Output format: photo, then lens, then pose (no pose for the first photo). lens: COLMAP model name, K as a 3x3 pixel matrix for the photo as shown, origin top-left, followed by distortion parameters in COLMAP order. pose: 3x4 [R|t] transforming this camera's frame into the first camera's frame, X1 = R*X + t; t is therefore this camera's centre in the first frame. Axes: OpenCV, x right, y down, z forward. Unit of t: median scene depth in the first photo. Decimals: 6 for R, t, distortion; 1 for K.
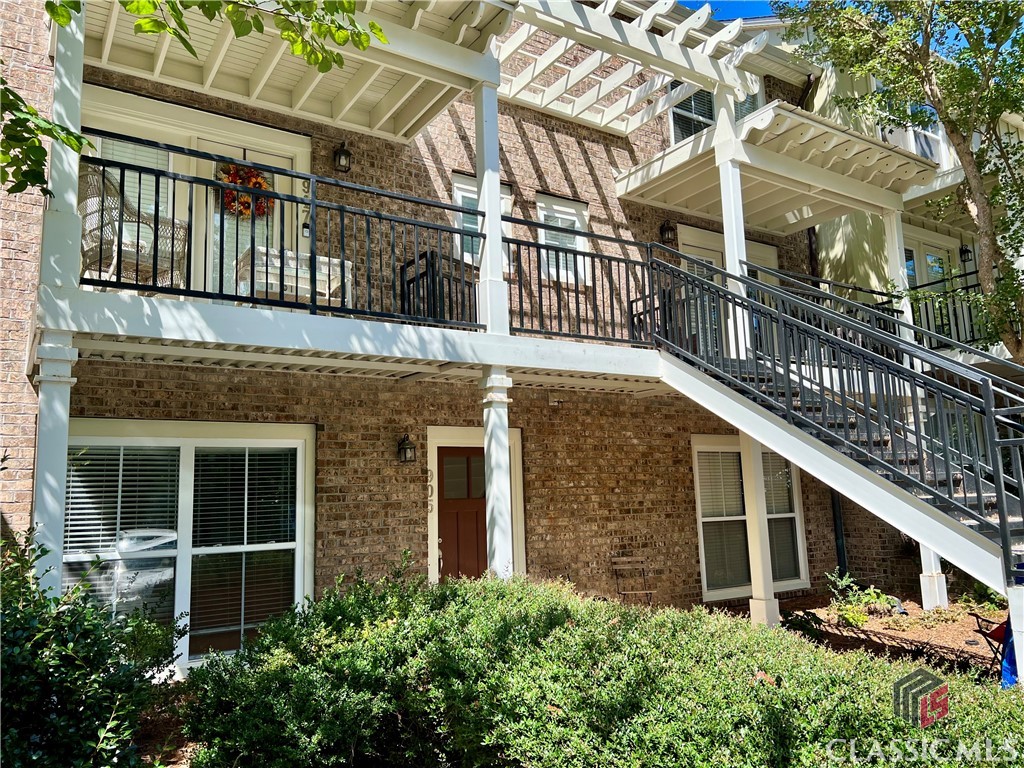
lens RADIAL K [[768.5, 0, 514.3], [0, 768.5, 383.0], [0, 0, 1]] dist [0.055577, -0.054587]
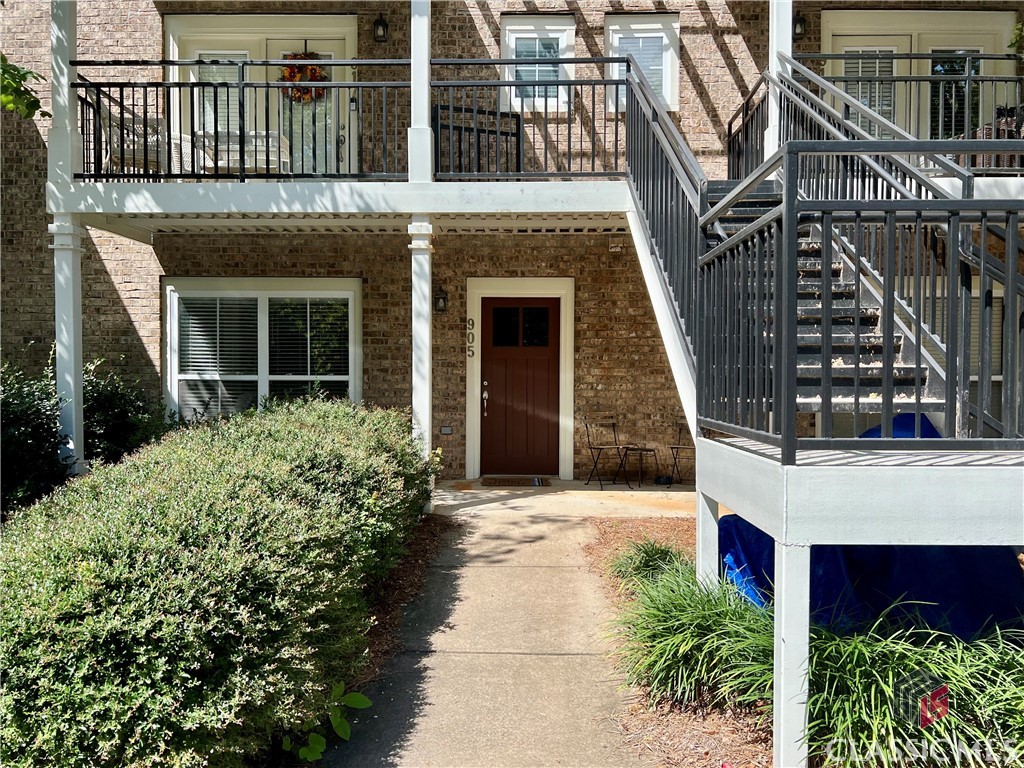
lens RADIAL K [[768.5, 0, 514.9], [0, 768.5, 388.4], [0, 0, 1]] dist [0.055577, -0.054587]
pose [[0.821417, 0.045834, -0.568484, 0.592279], [0.054684, 0.985844, 0.158498, 0.044837], [0.567701, -0.161279, 0.807282, 0.156713]]
